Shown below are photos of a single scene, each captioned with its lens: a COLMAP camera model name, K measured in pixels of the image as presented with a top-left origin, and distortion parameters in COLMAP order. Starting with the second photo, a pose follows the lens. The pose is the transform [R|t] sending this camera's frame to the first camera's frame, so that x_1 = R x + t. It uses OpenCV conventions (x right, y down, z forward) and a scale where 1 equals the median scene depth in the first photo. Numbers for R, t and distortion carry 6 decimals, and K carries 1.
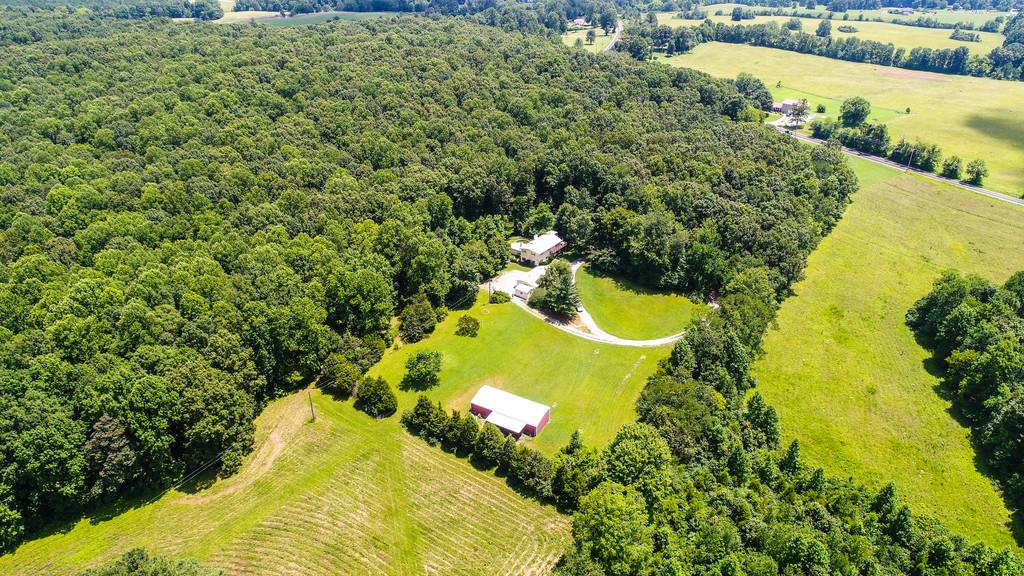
lens RADIAL K [[722.4, 0, 514.9], [0, 722.4, 288.1], [0, 0, 1]] dist [-0.005311, 0.001115]
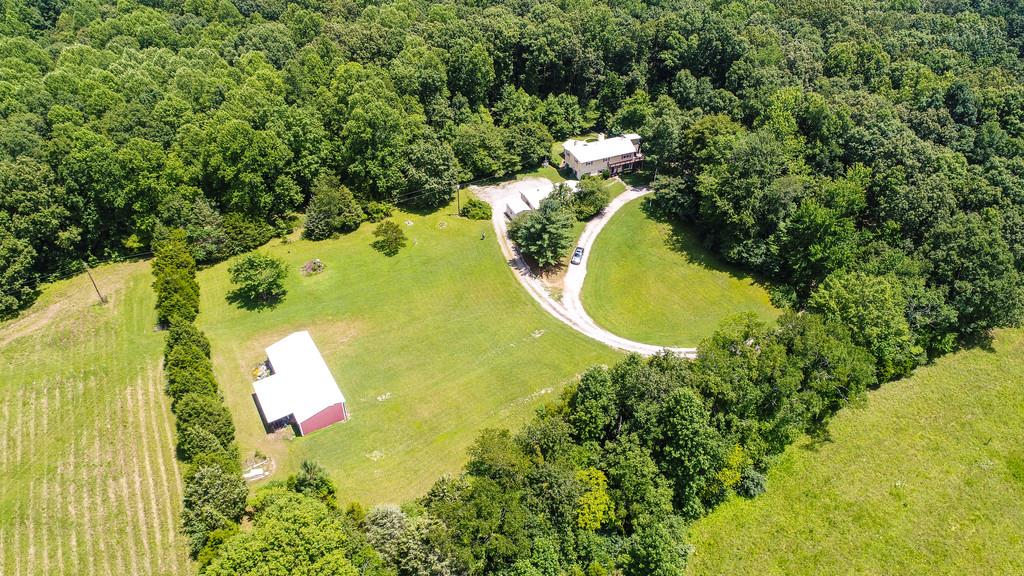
lens RADIAL K [[722.4, 0, 508.8], [0, 722.4, 286.5], [0, 0, 1]] dist [-0.005311, 0.001115]
pose [[0.861826, 0.289852, -0.416222, 0.296014], [-0.223776, 0.953728, 0.200816, -0.059210], [0.455170, -0.079928, 0.886810, 0.396803]]
